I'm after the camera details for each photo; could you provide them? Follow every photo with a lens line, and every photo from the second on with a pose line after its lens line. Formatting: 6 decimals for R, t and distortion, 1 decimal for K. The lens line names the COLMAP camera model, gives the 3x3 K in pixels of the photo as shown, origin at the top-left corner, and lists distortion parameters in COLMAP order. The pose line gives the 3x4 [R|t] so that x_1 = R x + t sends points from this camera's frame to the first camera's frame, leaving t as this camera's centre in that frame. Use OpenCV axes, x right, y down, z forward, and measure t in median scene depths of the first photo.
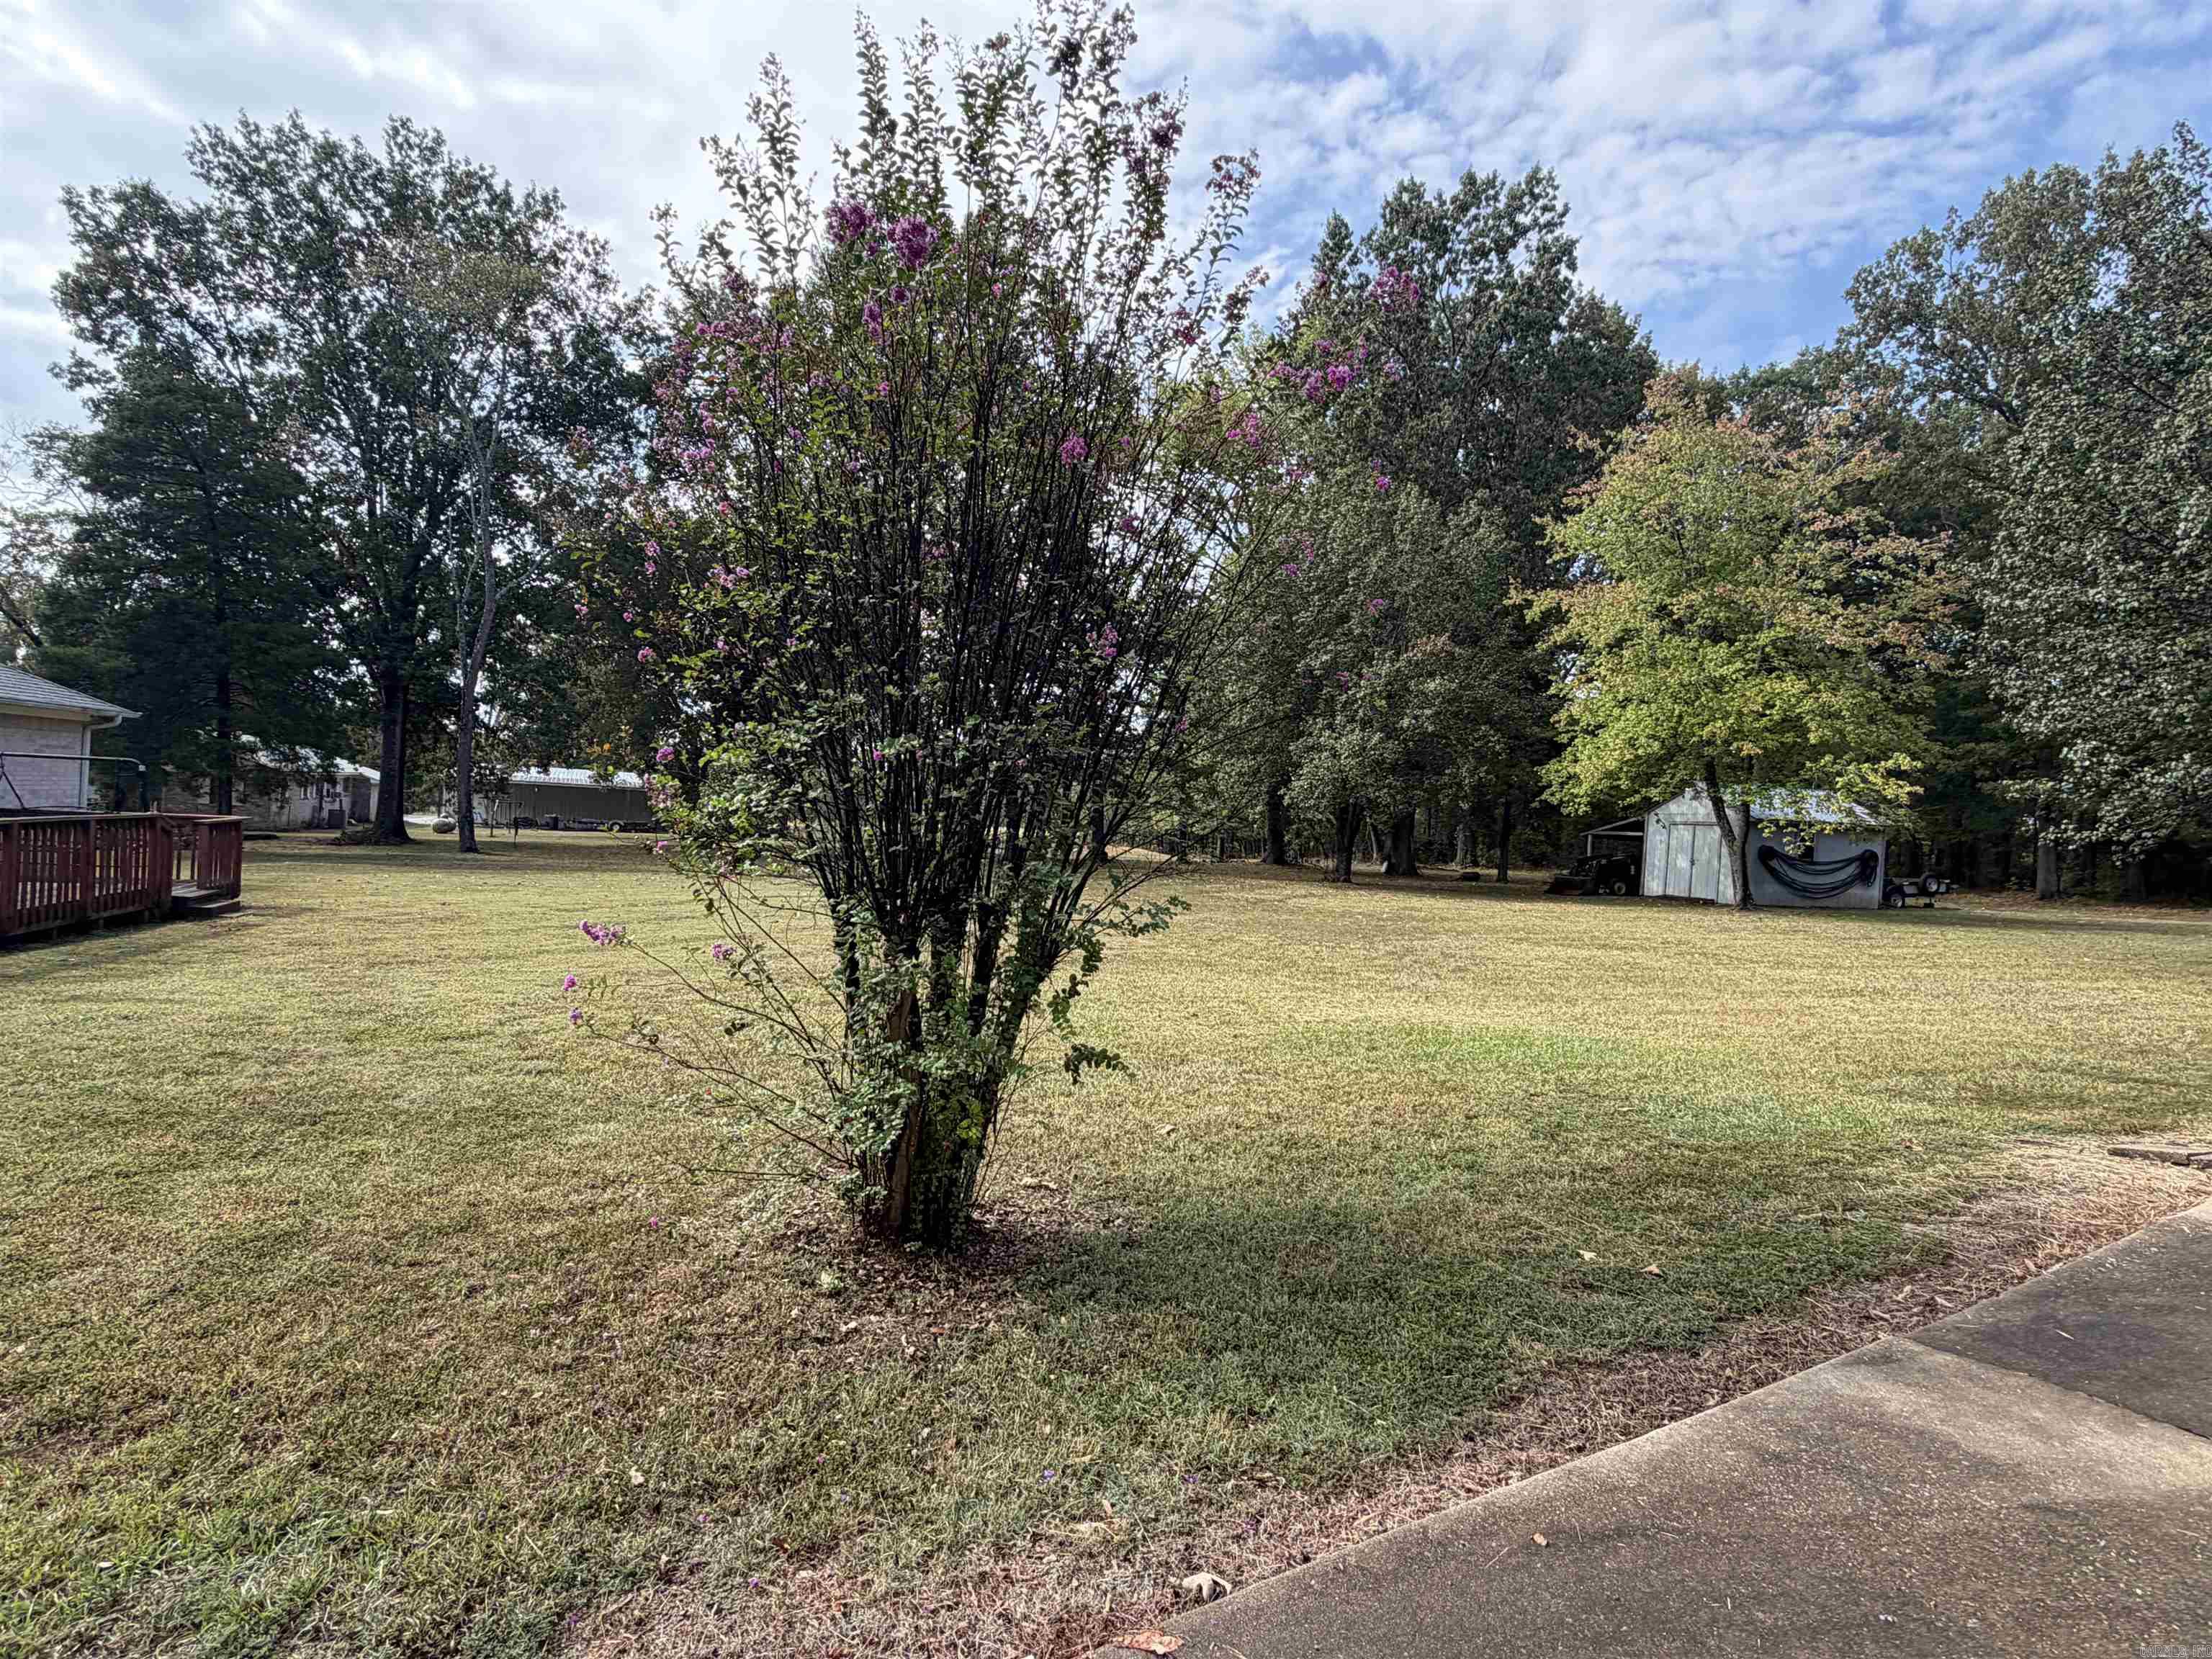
lens RADIAL K [[1164.9, 0, 1112.8], [0, 1164.9, 834.1], [0, 0, 1]] dist [0.003540, -0.001285]
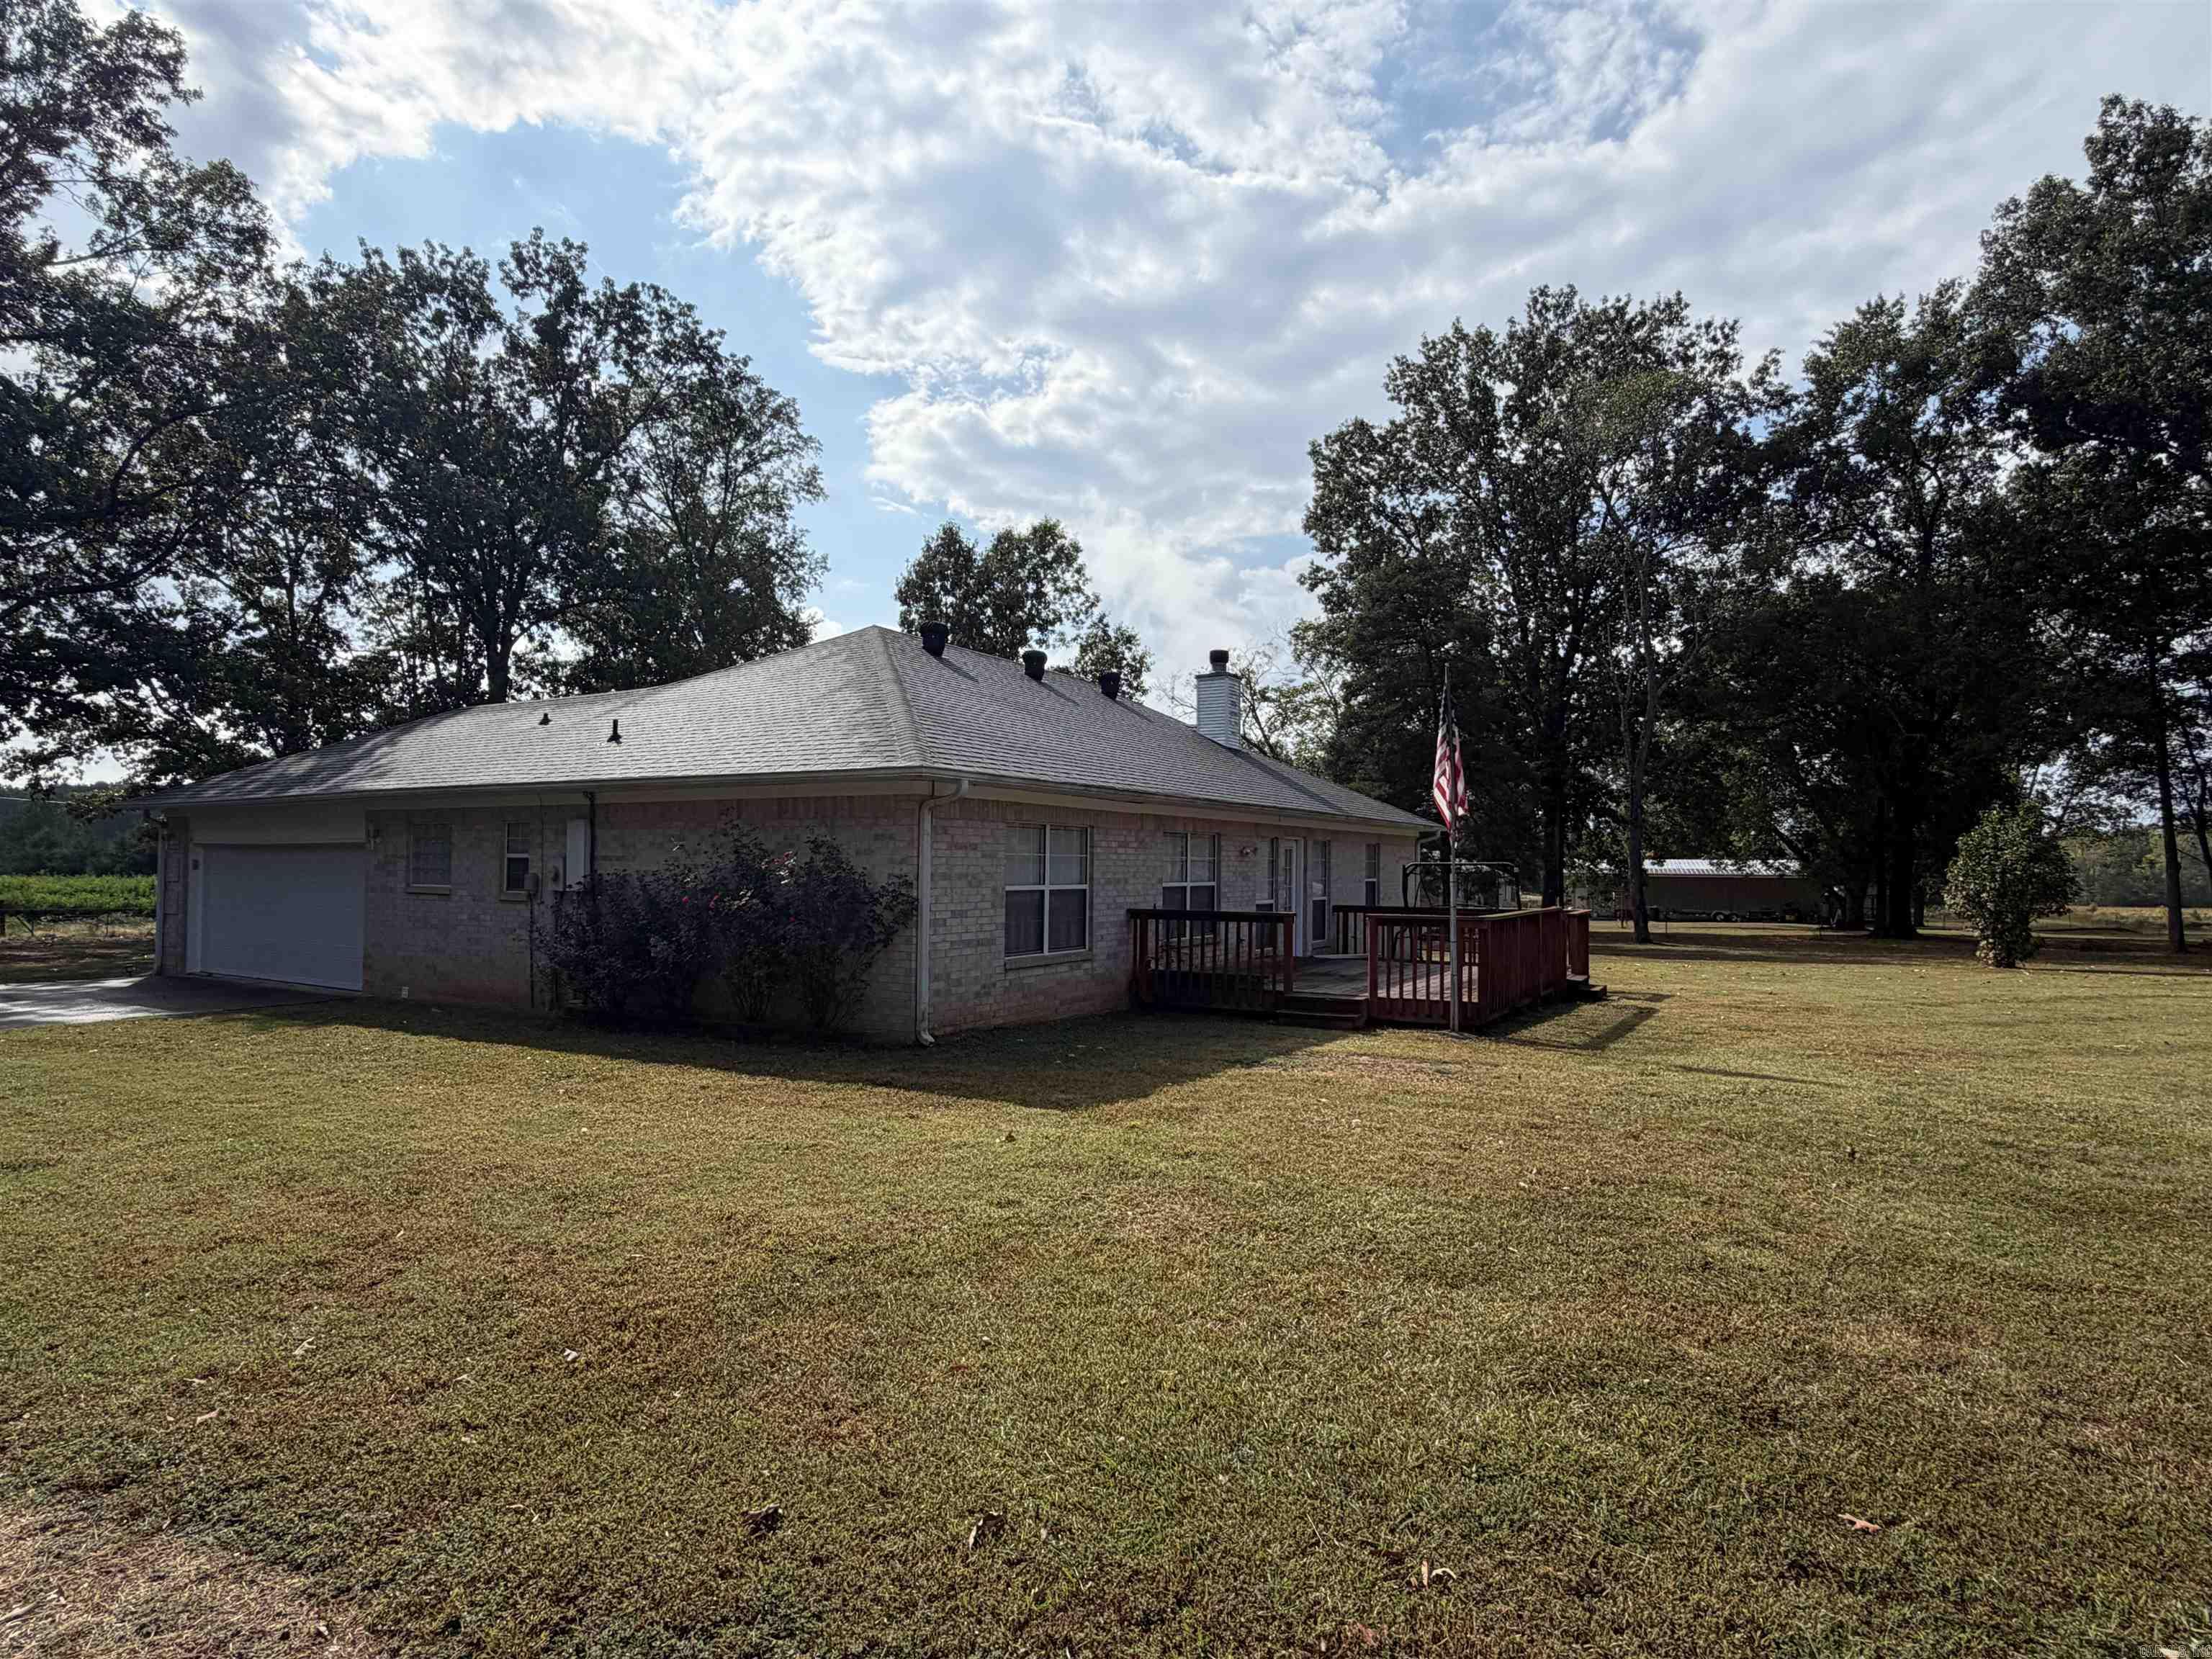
lens RADIAL K [[1164.9, 0, 1093.9], [0, 1164.9, 824.9], [0, 0, 1]] dist [0.003540, -0.001285]
pose [[0.664526, -0.078922, -0.743086, -0.879856], [0.013934, 0.995543, -0.093273, 0.003272], [0.747135, 0.051628, 0.662664, -0.338115]]
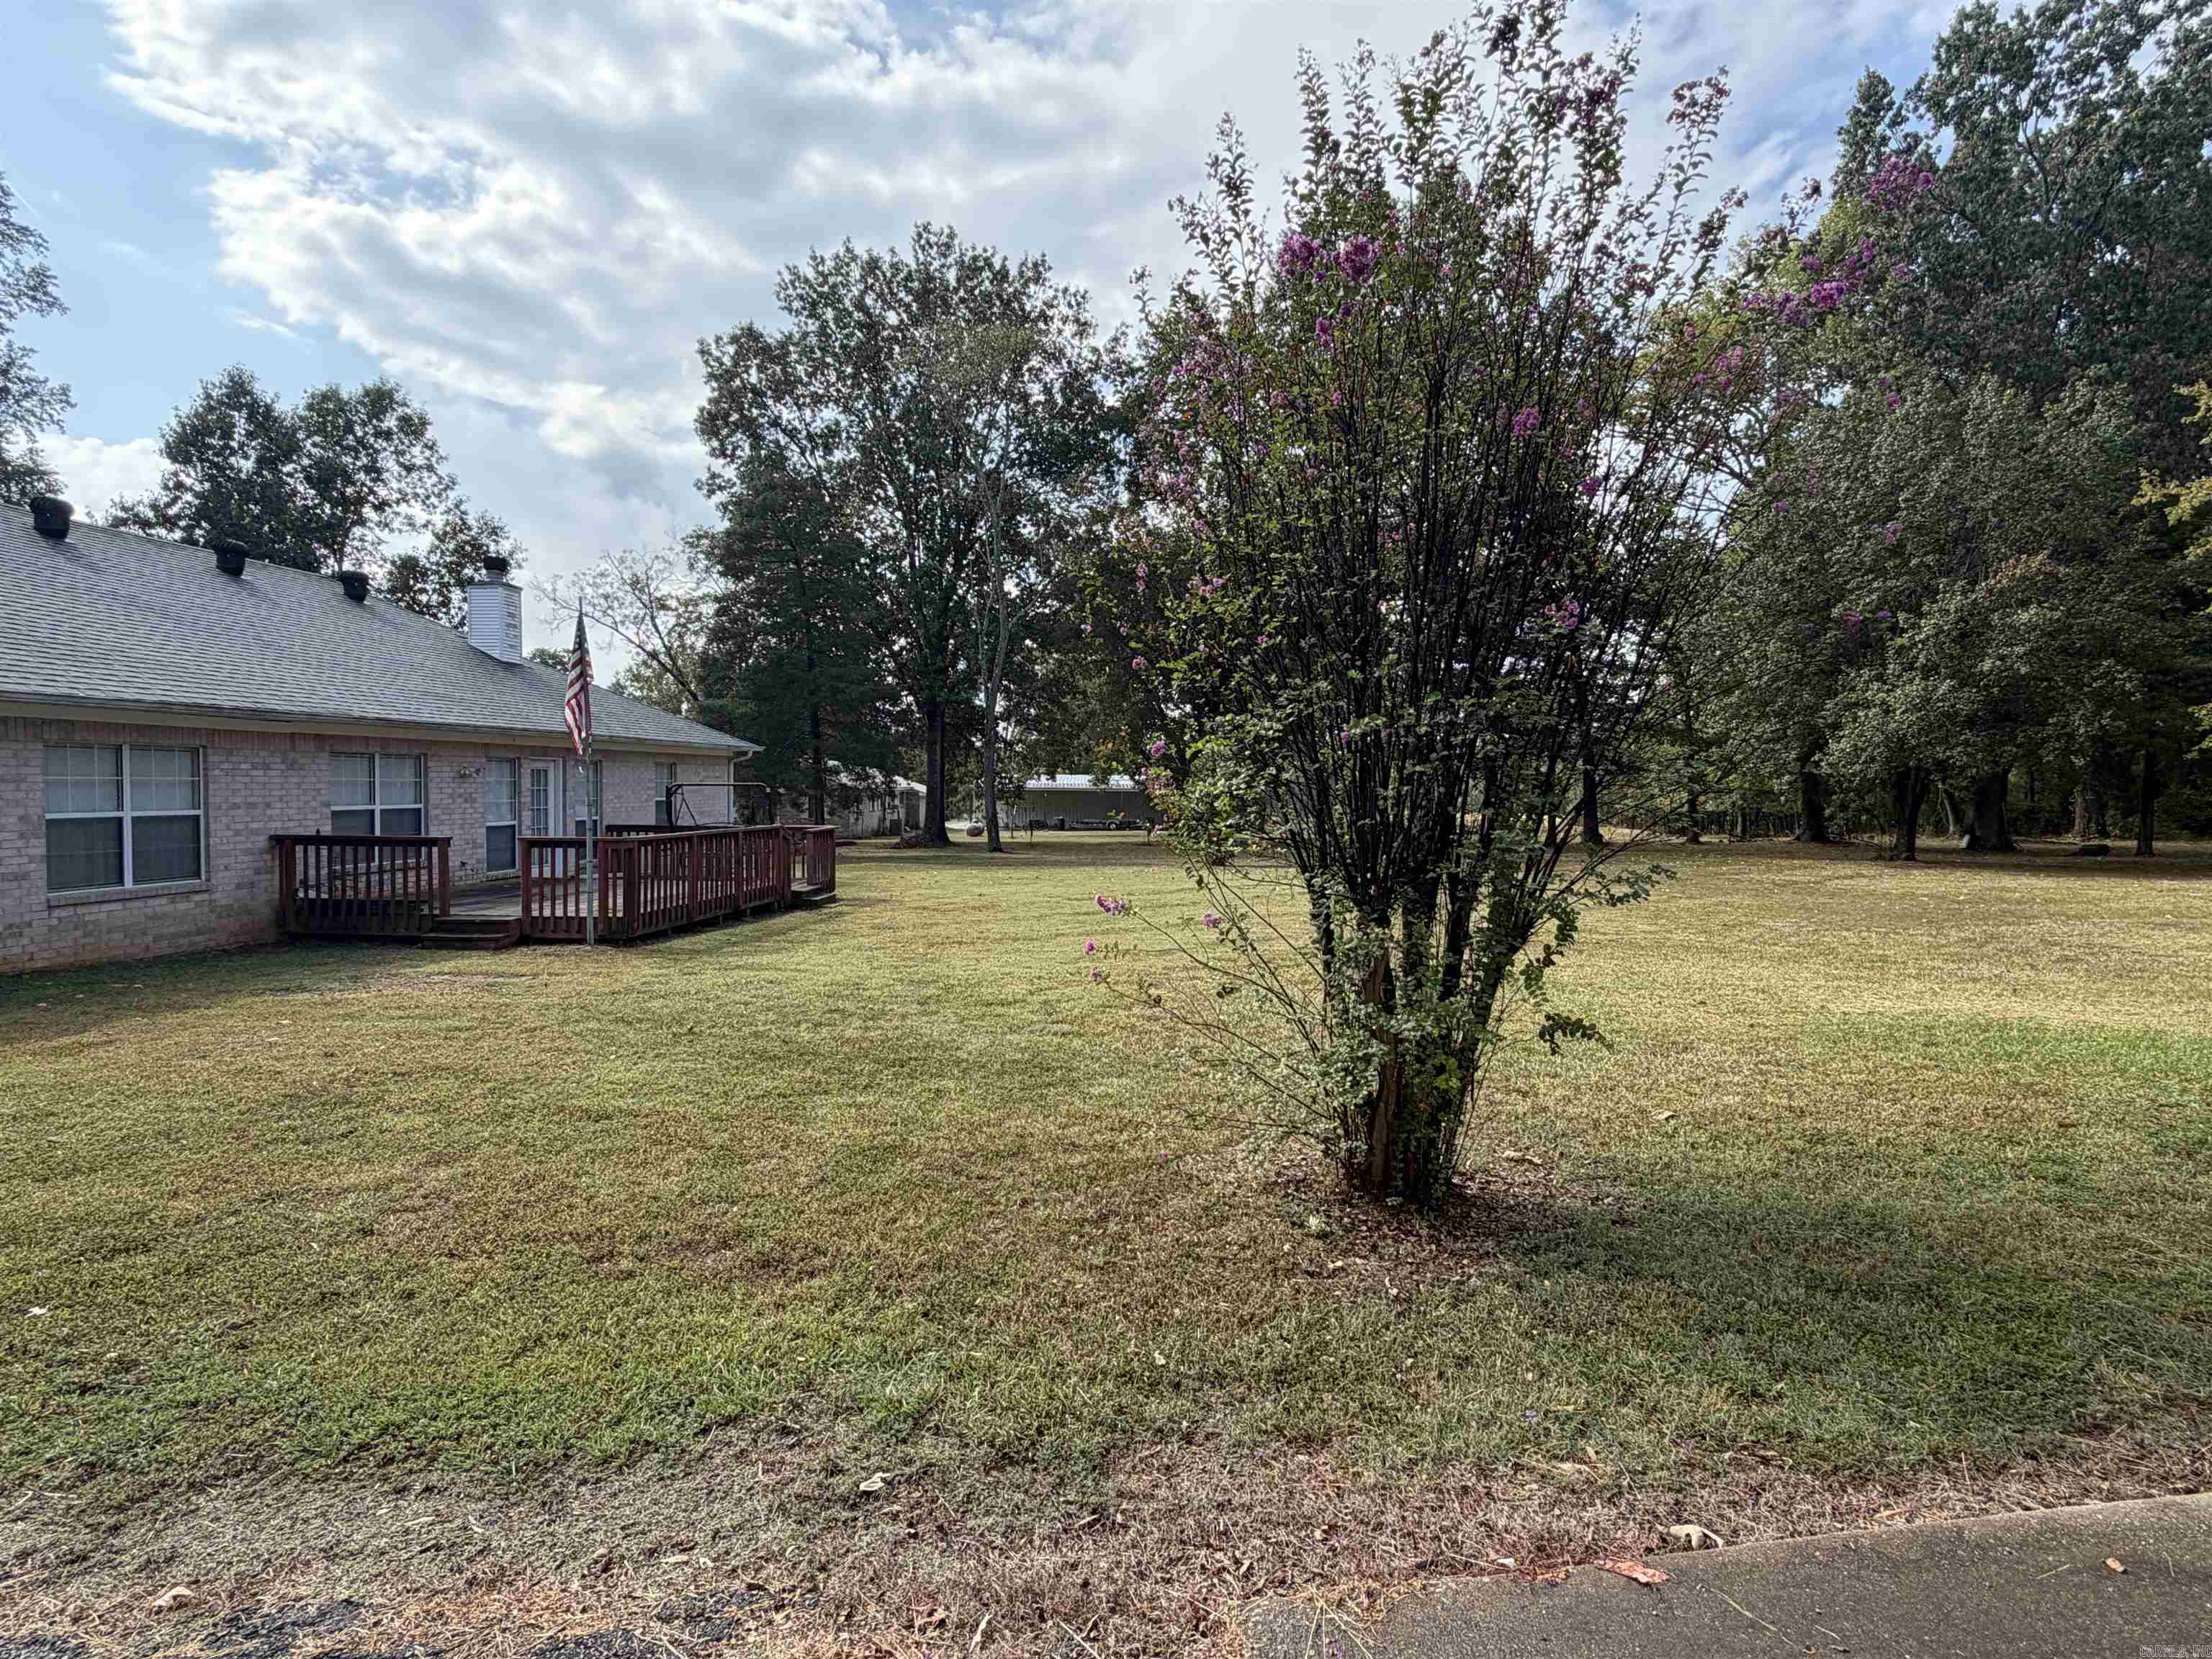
lens RADIAL K [[1164.9, 0, 1114.9], [0, 1164.9, 832.6], [0, 0, 1]] dist [0.003540, -0.001285]
pose [[0.920064, -0.032940, -0.390382, 0.011812], [0.035780, 0.999360, 0.000003, 0.007669], [0.390132, -0.013971, 0.920653, -0.040510]]
